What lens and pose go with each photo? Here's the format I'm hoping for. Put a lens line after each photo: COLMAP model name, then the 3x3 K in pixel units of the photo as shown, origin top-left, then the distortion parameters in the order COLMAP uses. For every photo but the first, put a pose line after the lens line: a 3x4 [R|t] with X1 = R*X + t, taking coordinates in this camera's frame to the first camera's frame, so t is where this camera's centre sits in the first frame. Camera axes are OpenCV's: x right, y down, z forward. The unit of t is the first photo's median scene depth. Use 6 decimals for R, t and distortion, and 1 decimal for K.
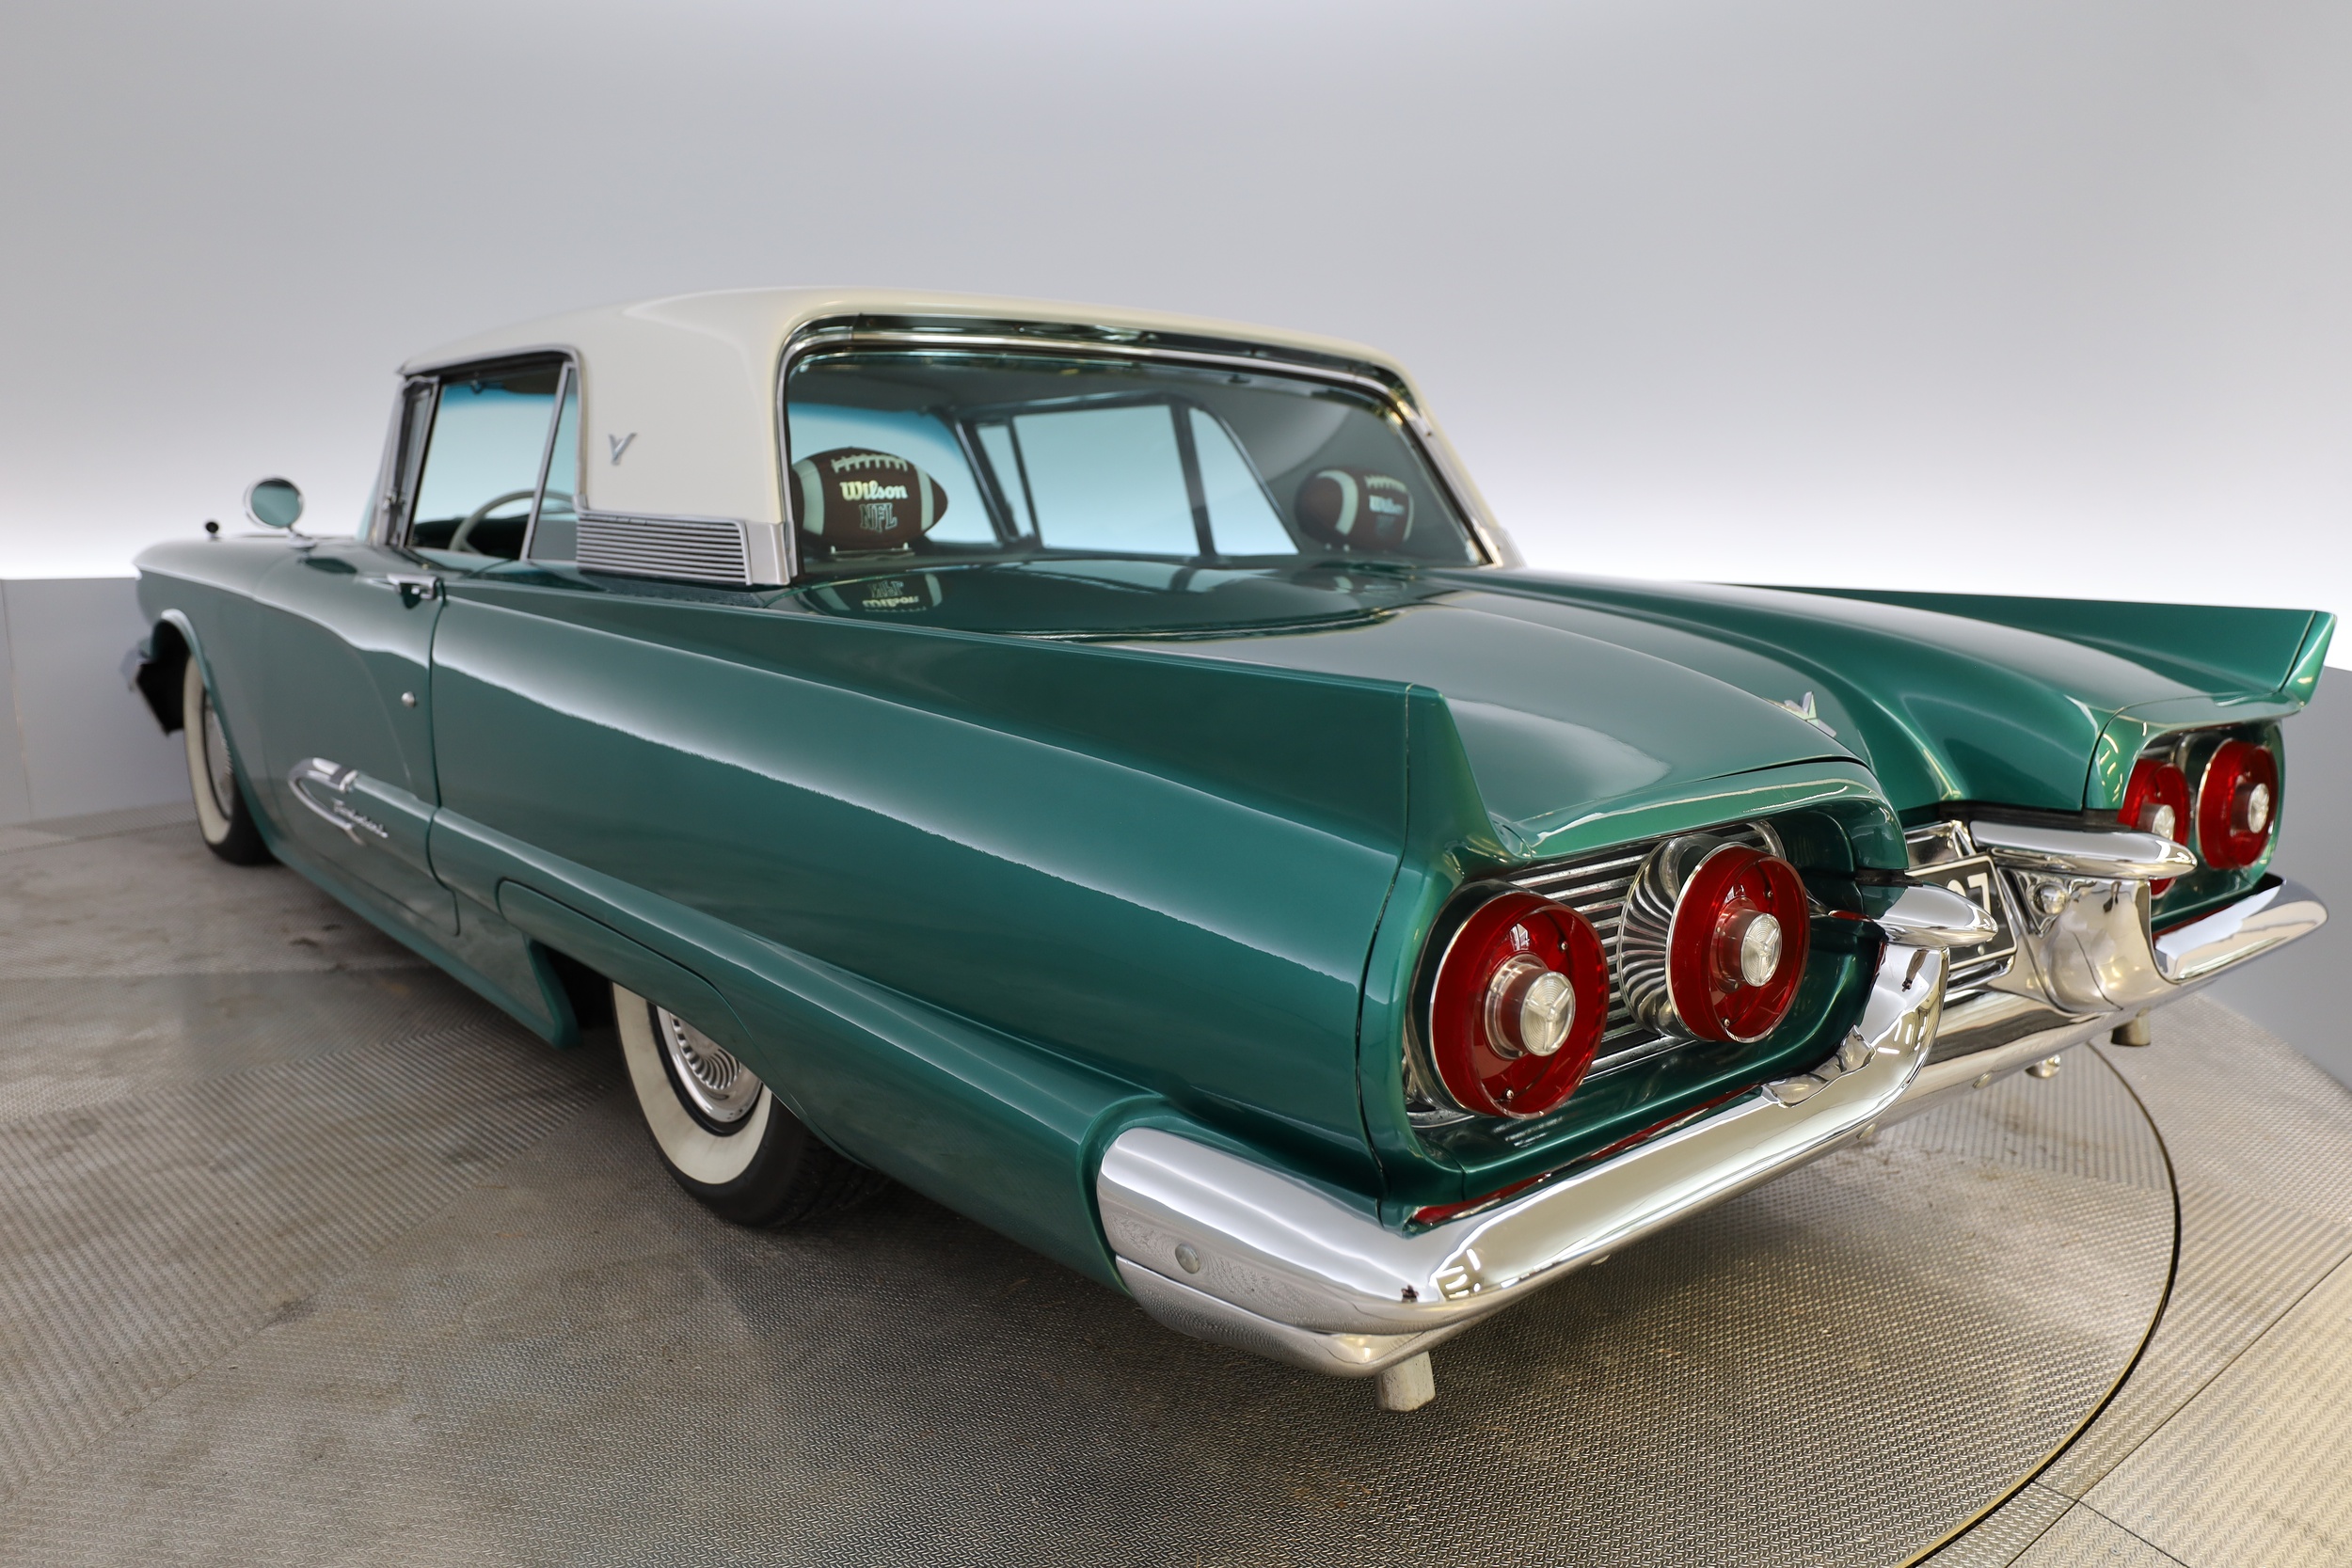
lens RADIAL K [[1721.9, 0, 1184.1], [0, 1721.9, 786.4], [0, 0, 1]] dist [0.008019, 0.008887]
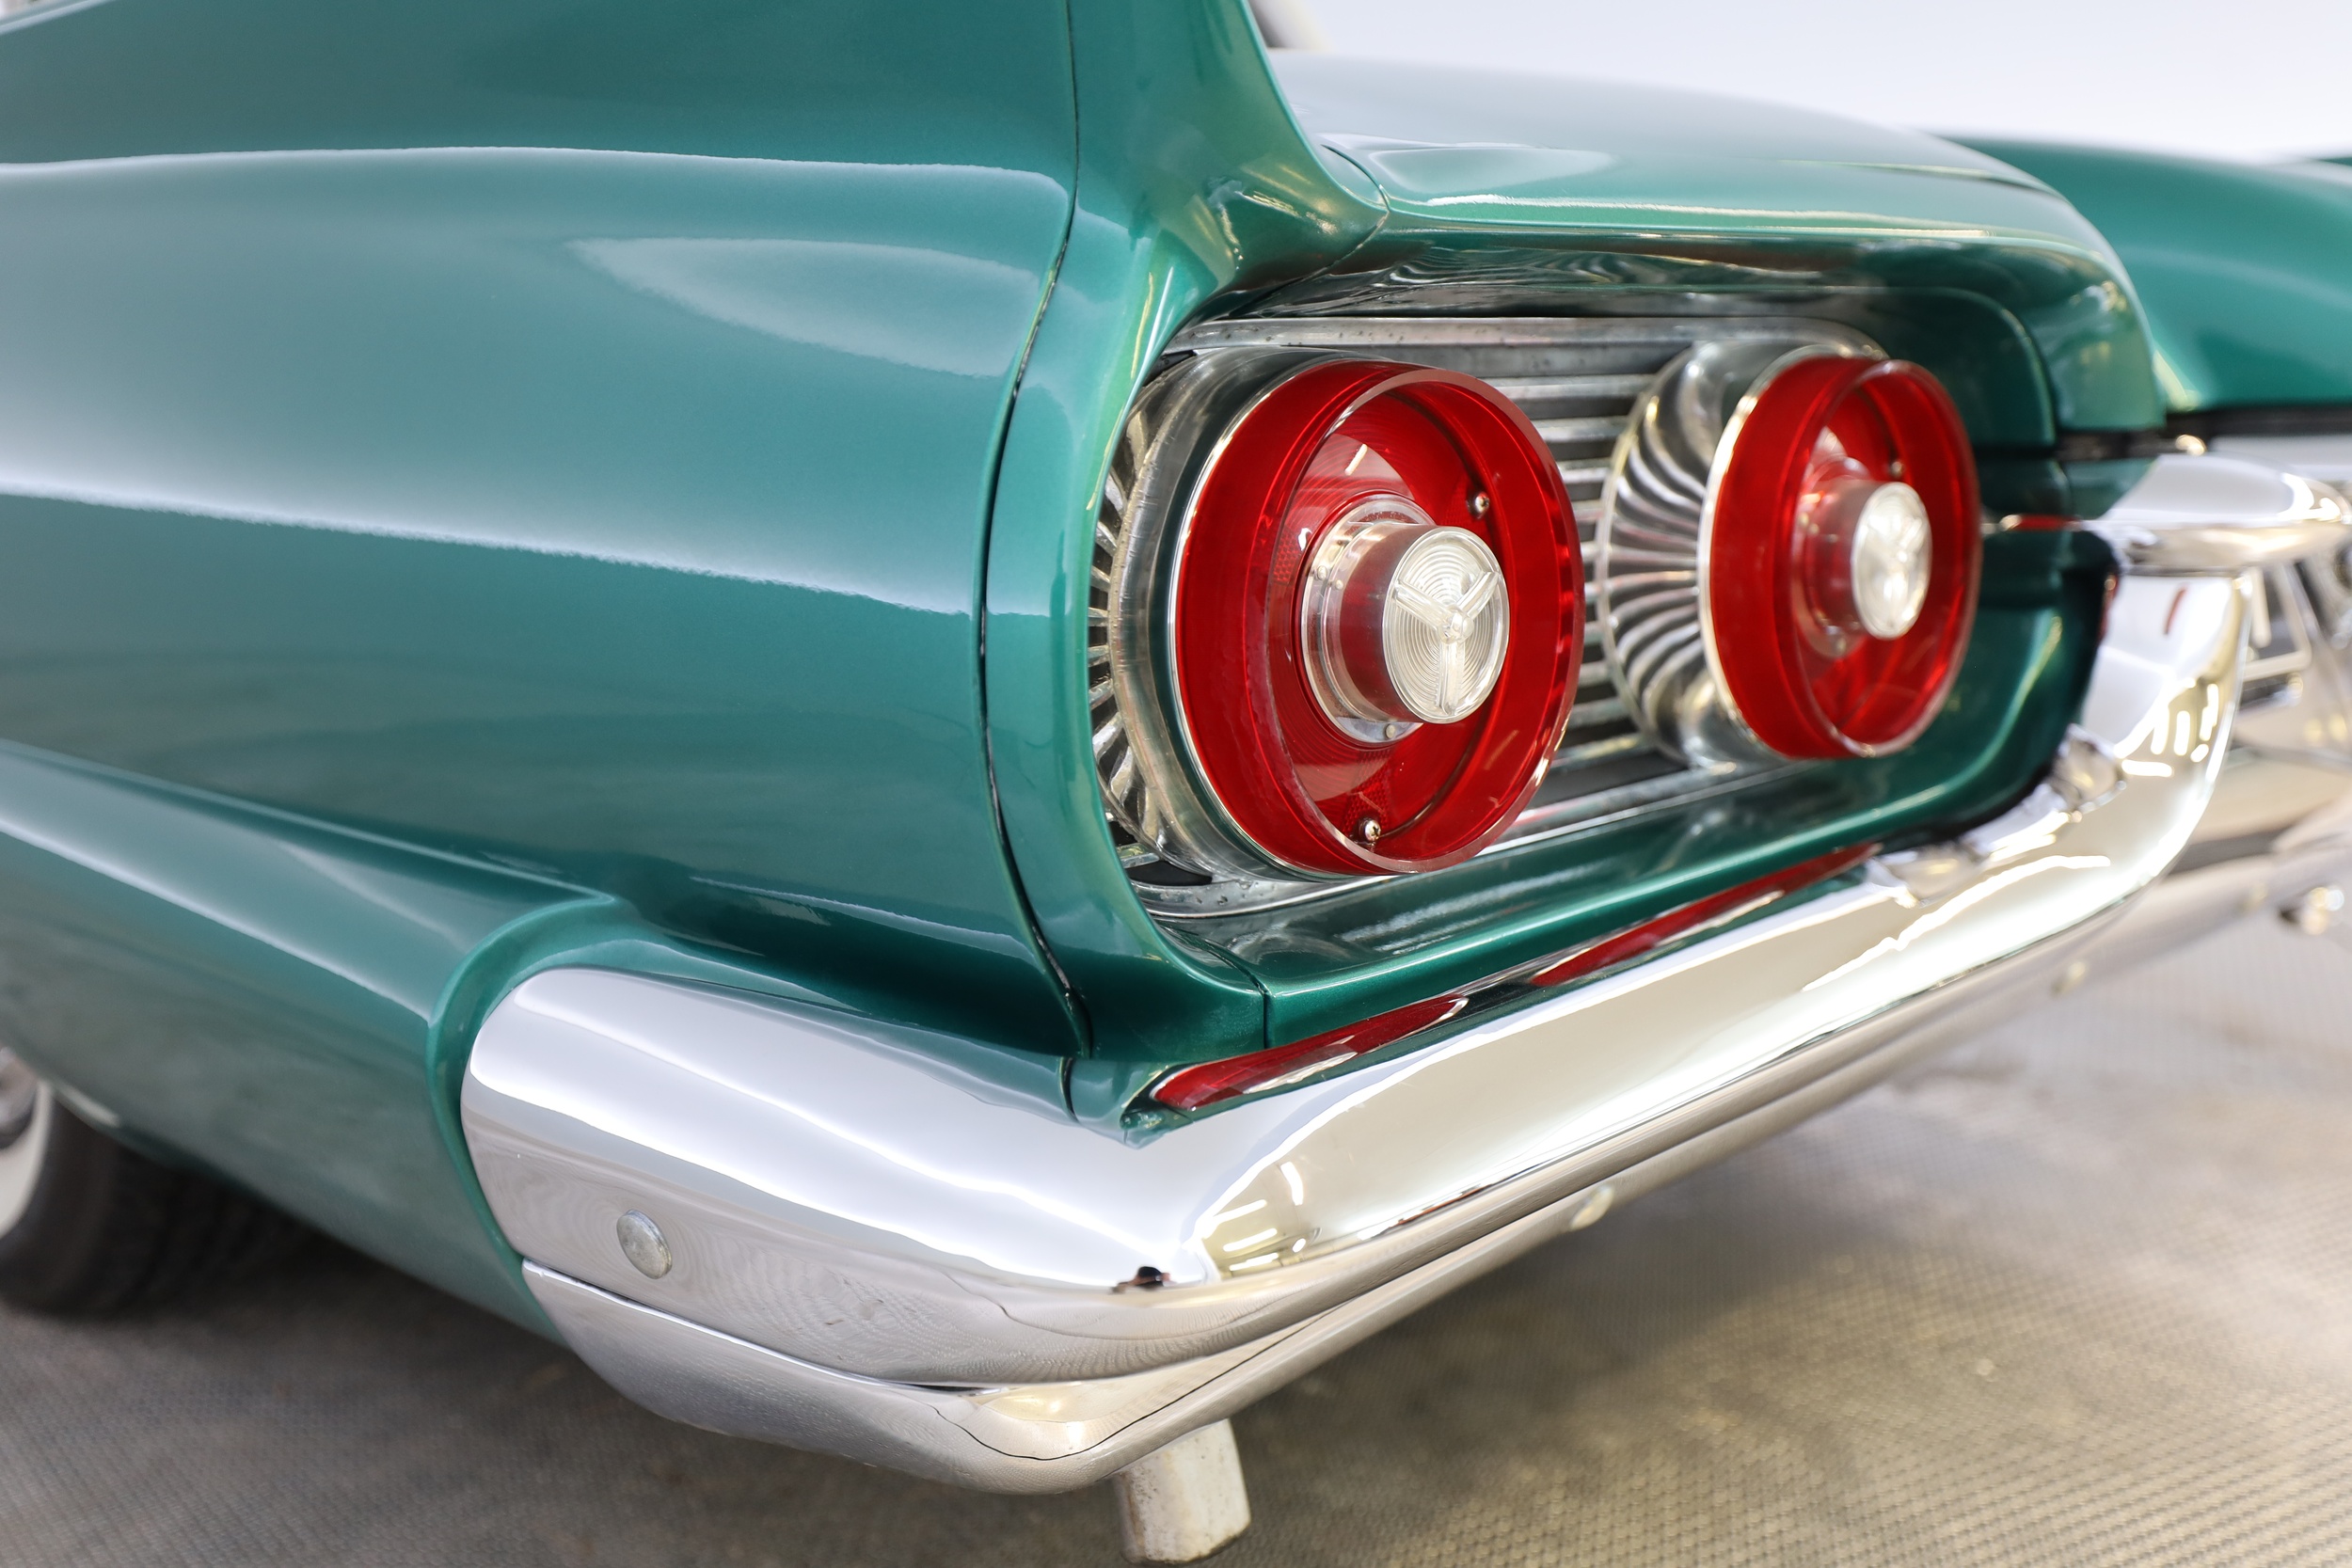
lens RADIAL K [[2239.2, 0, 1173.8], [0, 2239.2, 791.2], [0, 0, 1]] dist [0.043228, 0.000000]
pose [[0.996583, -0.047658, 0.067458, 0.068132], [0.046722, 0.998789, 0.015394, 0.107942], [-0.068110, -0.012190, 0.997603, 0.294410]]
